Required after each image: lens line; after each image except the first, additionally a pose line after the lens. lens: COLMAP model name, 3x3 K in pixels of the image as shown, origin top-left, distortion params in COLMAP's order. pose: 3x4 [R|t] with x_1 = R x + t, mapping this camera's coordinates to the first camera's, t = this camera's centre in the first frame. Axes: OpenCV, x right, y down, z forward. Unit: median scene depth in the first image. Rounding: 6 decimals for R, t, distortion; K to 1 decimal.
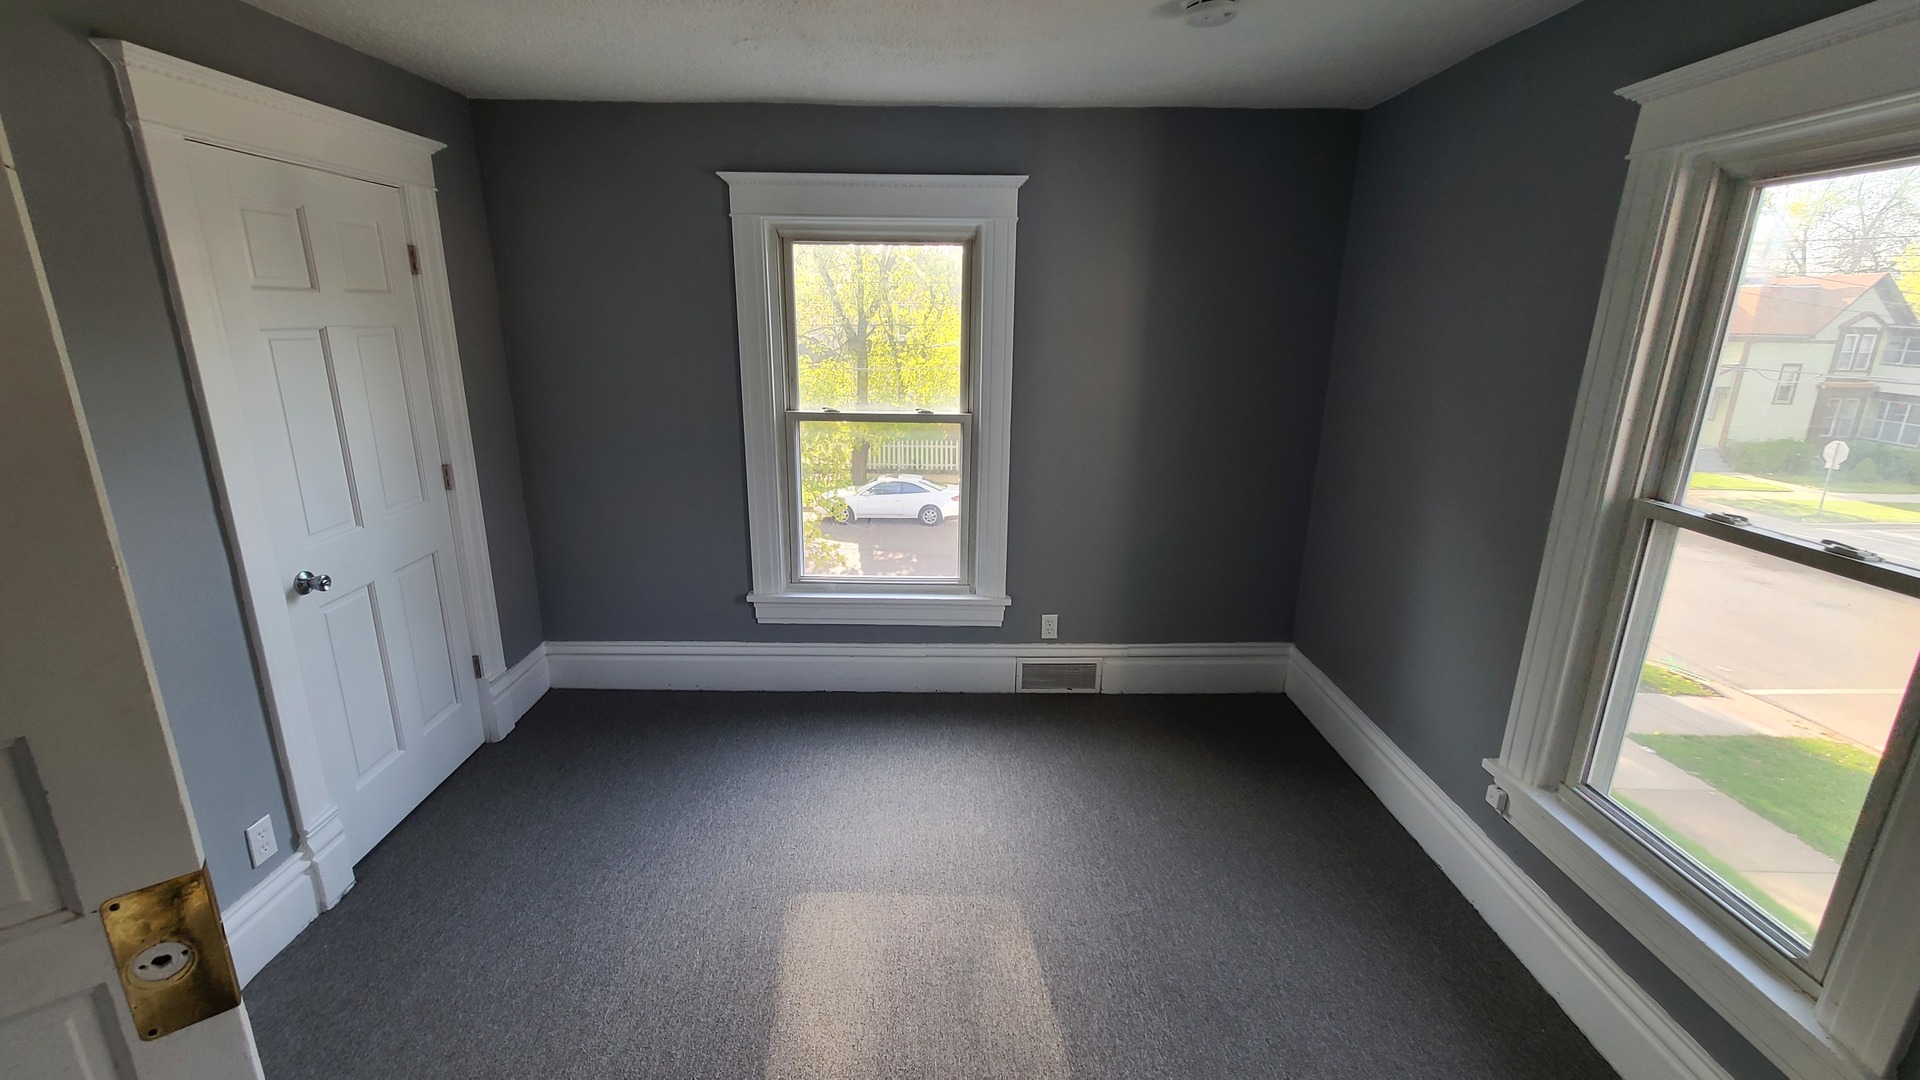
lens RADIAL K [[780.1, 0, 950.9], [0, 780.1, 525.7], [0, 0, 1]] dist [-0.002254, -0.000301]
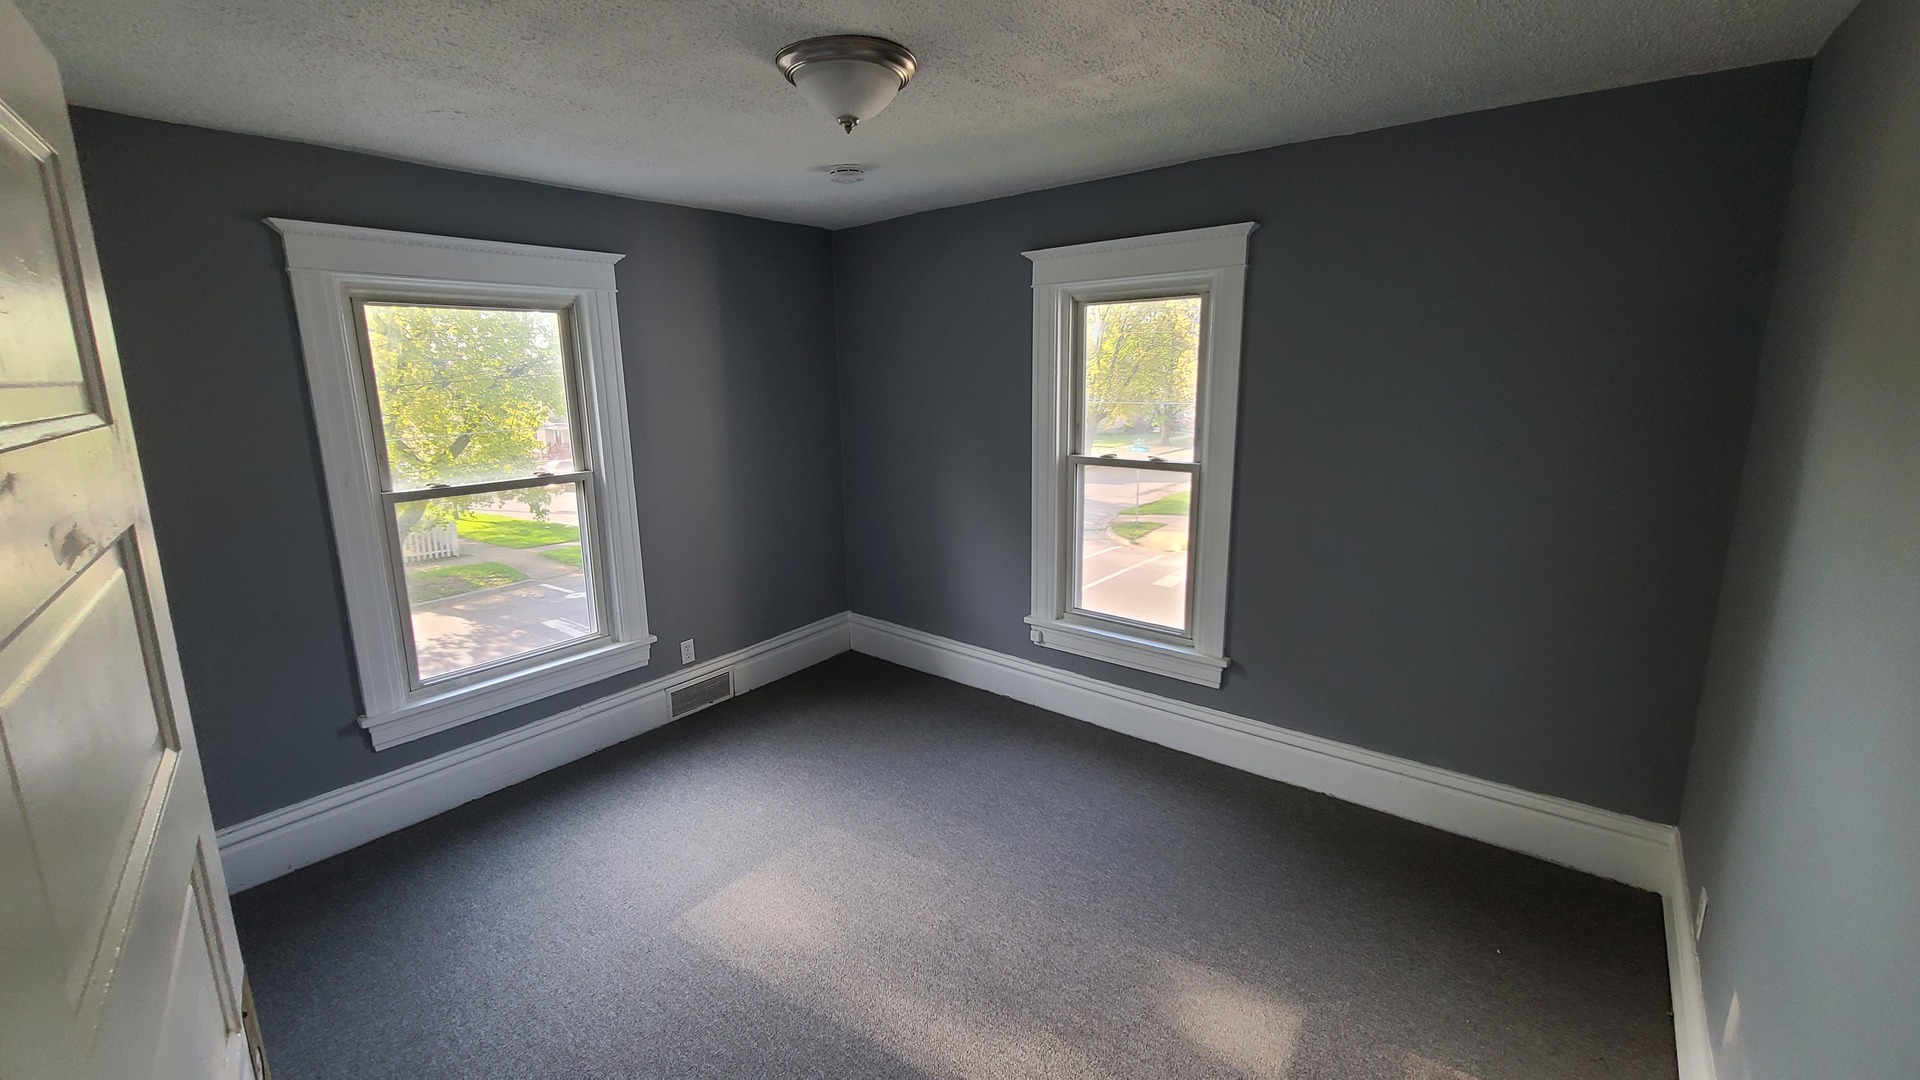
lens RADIAL K [[780.1, 0, 950.9], [0, 780.1, 525.7], [0, 0, 1]] dist [-0.002254, -0.000301]
pose [[0.630846, -0.174437, 0.756046, -0.453640], [0.226783, 0.973304, 0.035336, 0.000916], [-0.742026, 0.149167, 0.653564, -0.028884]]
